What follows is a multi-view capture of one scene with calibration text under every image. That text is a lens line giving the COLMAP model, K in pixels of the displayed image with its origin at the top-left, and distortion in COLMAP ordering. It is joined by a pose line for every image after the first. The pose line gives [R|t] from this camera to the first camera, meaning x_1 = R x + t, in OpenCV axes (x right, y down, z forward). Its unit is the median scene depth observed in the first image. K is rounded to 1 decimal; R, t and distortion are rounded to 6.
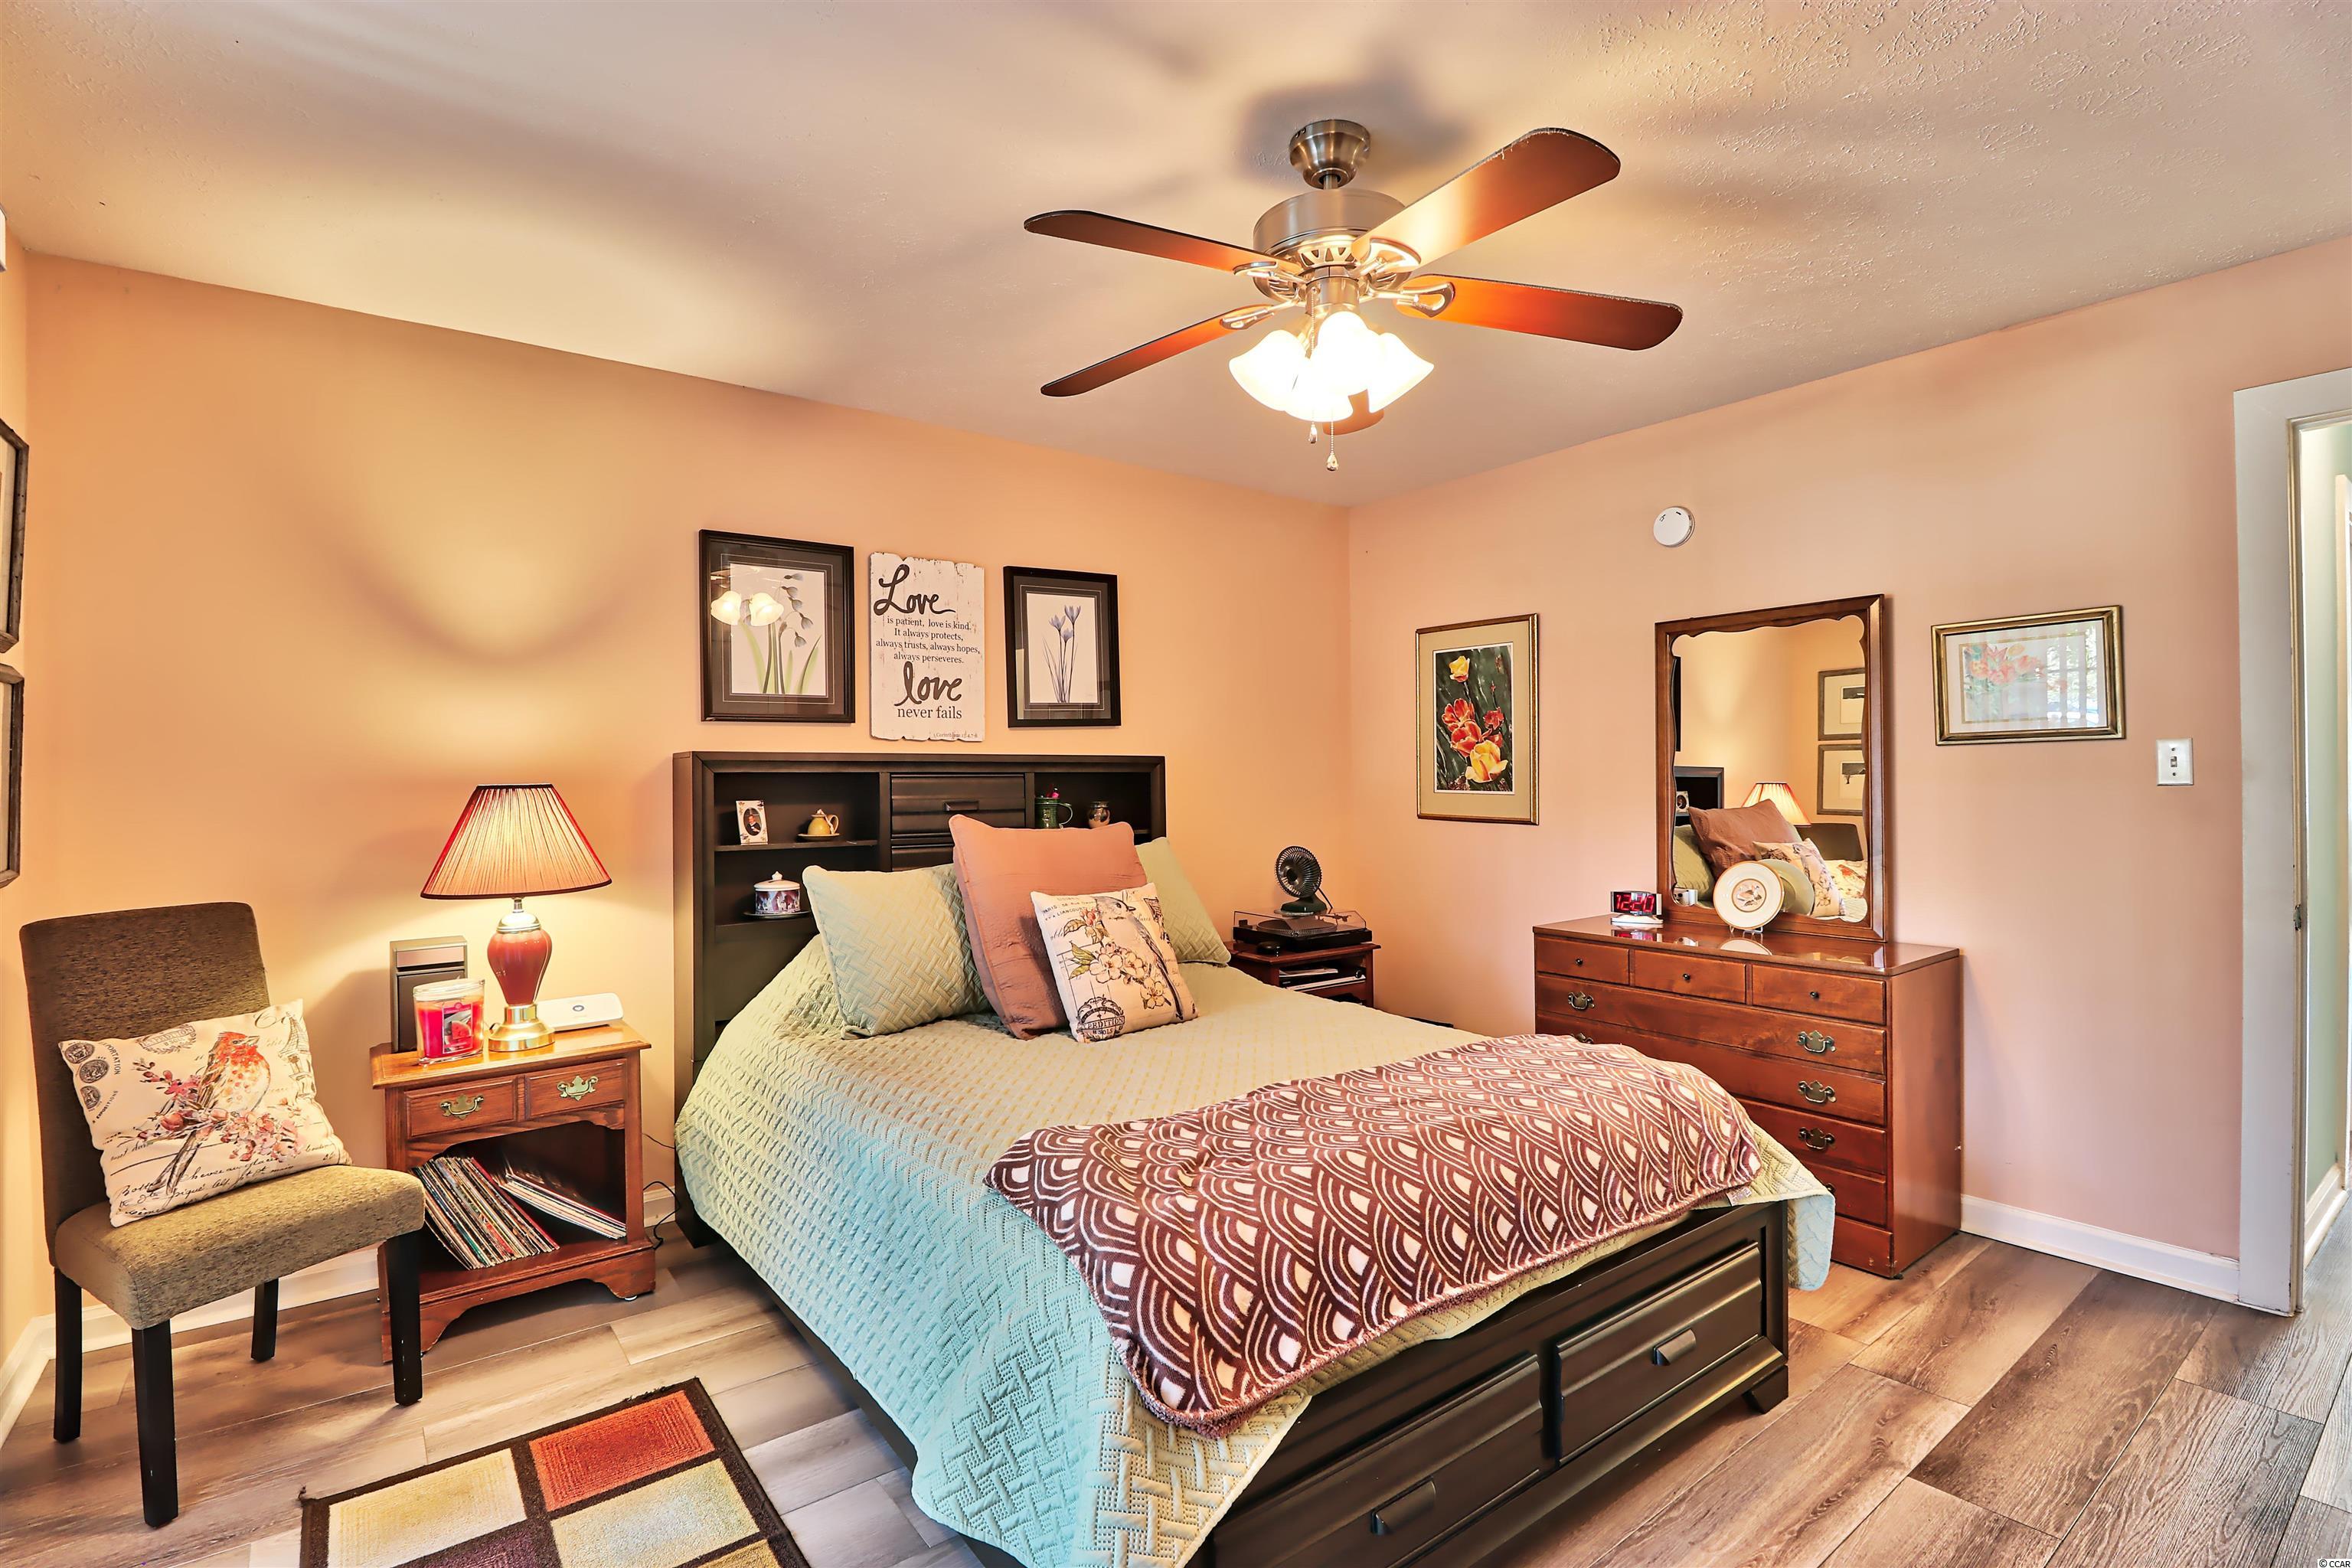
lens RADIAL K [[1087.0, 0, 1160.5], [0, 1087.0, 772.9], [0, 0, 1]] dist [0.001988, -0.015169]
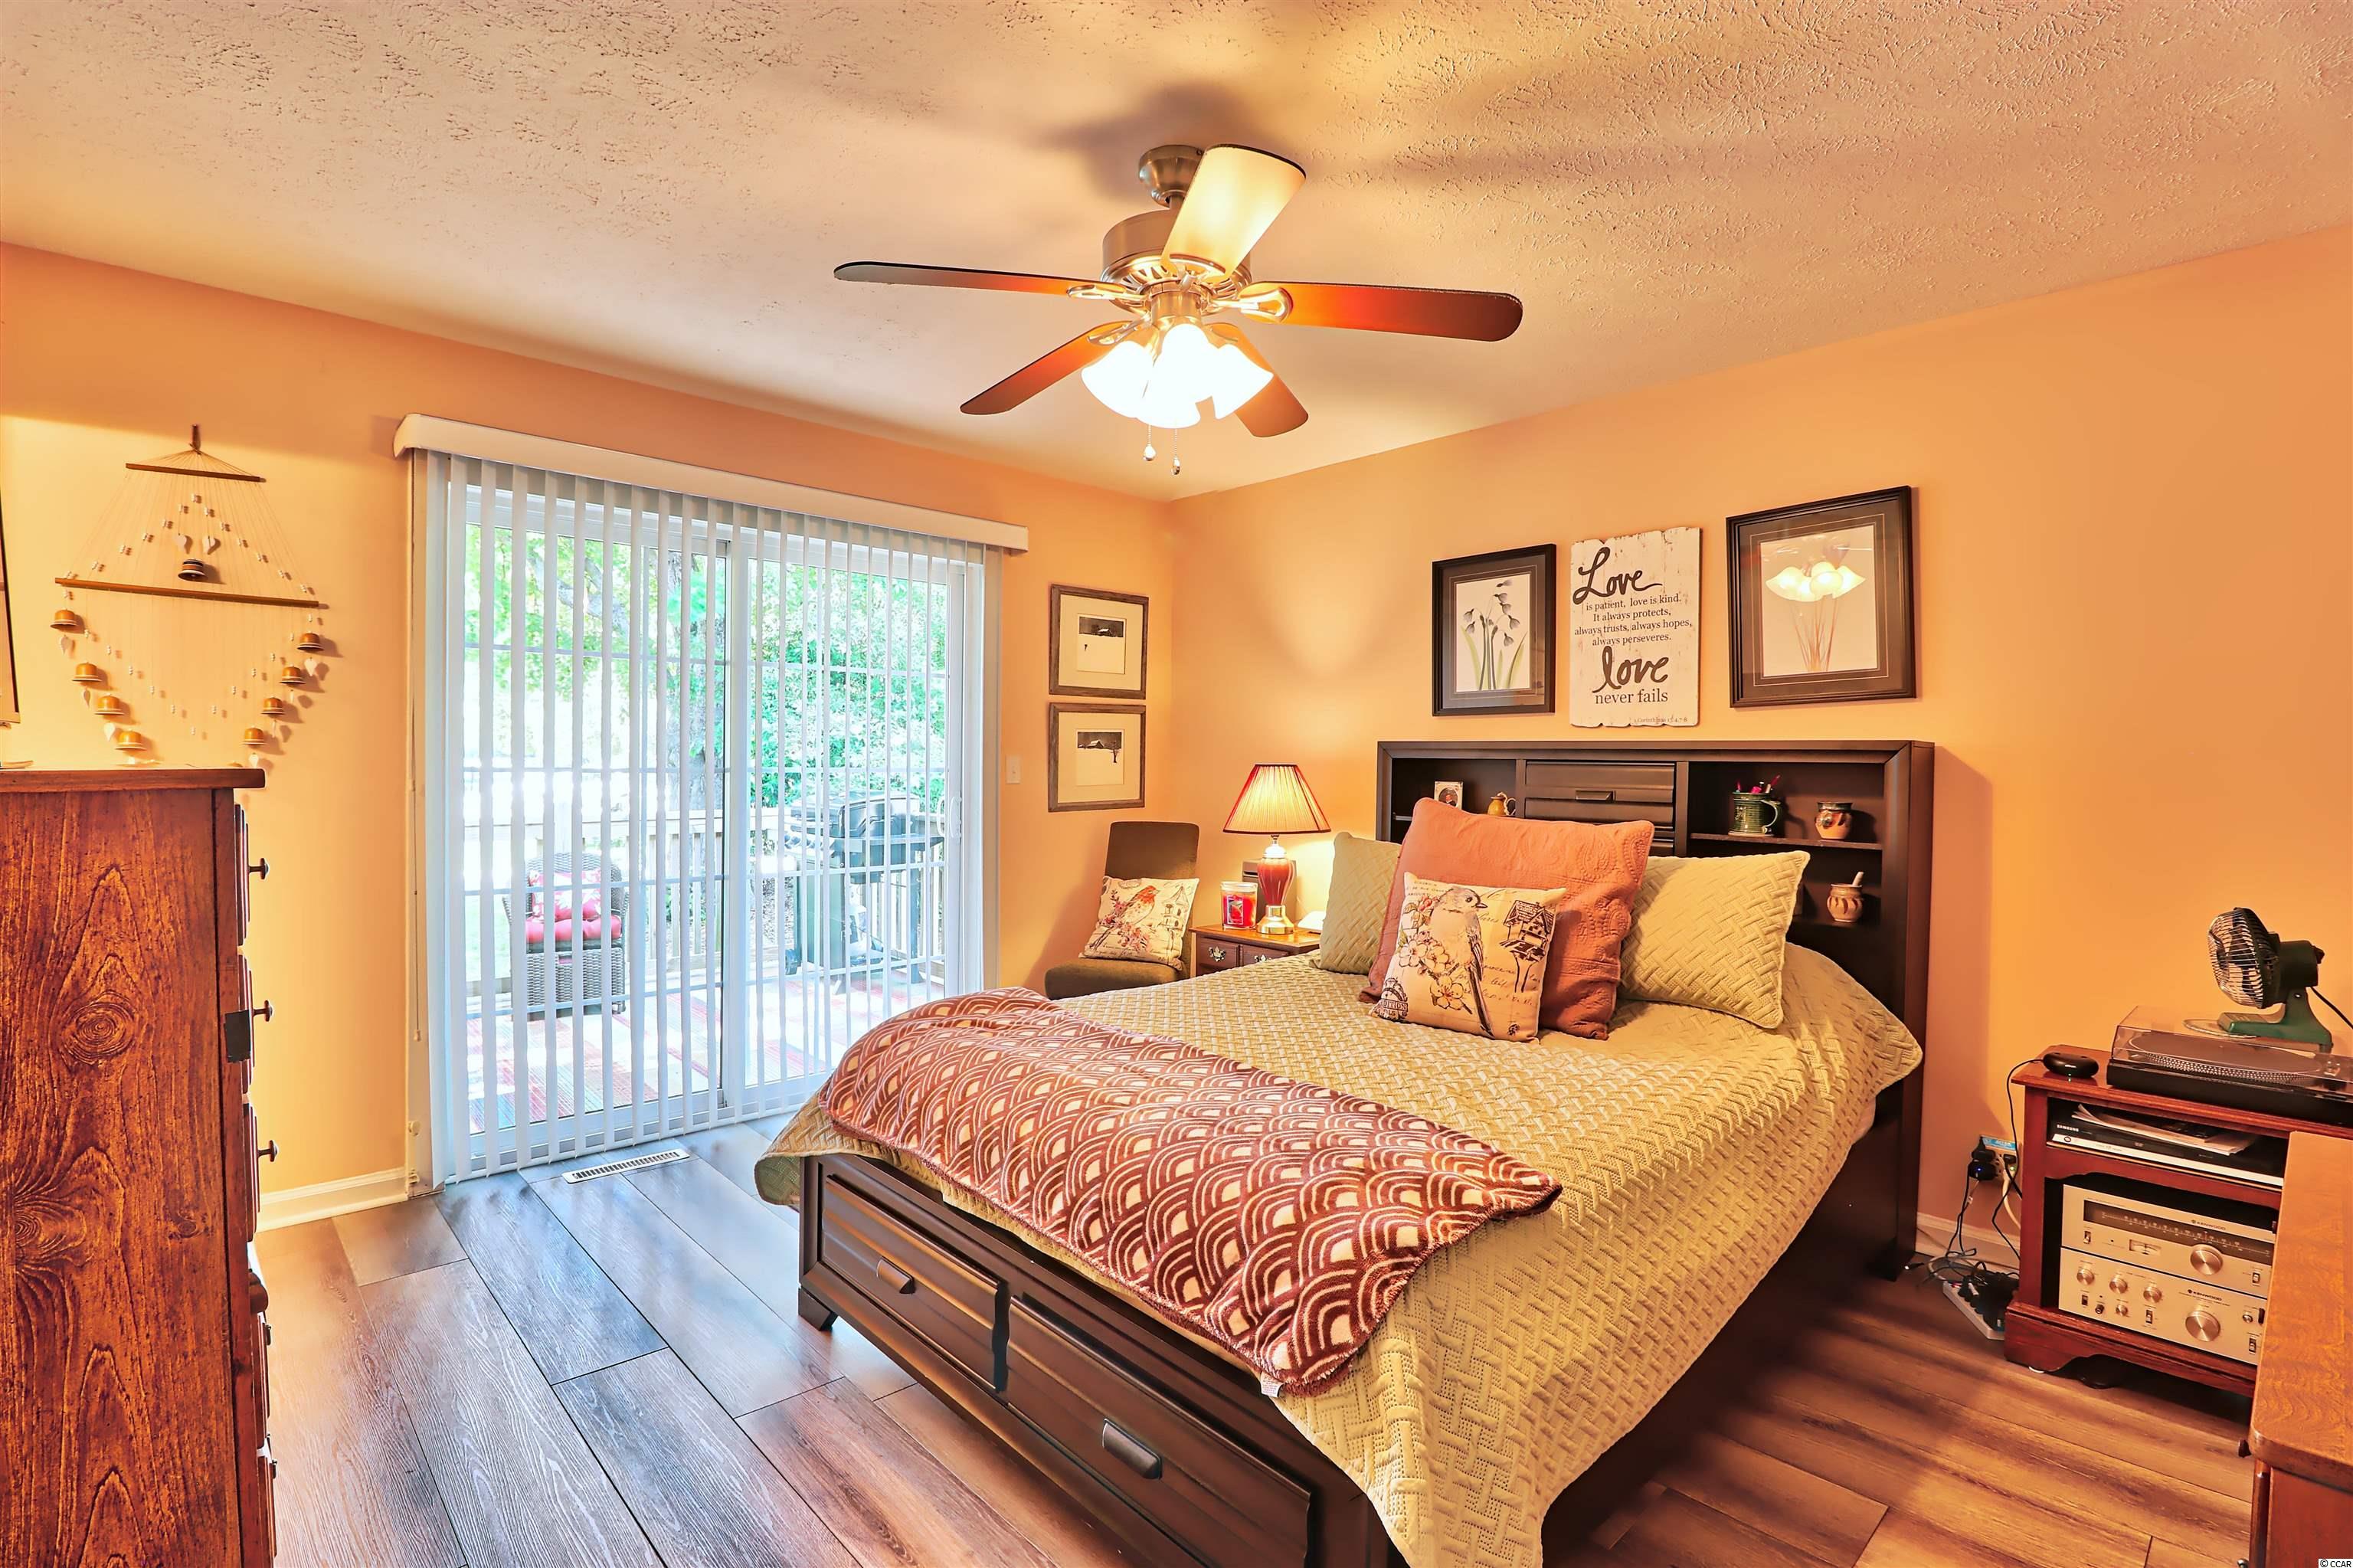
lens RADIAL K [[1087.5, 0, 1161.0], [0, 1087.5, 772.9], [0, 0, 1]] dist [0.001988, -0.015169]
pose [[0.102586, 0.021323, -0.994496, 0.710902], [-0.008300, 0.999754, 0.020579, -0.005591], [0.994690, 0.006143, 0.102737, 0.510134]]
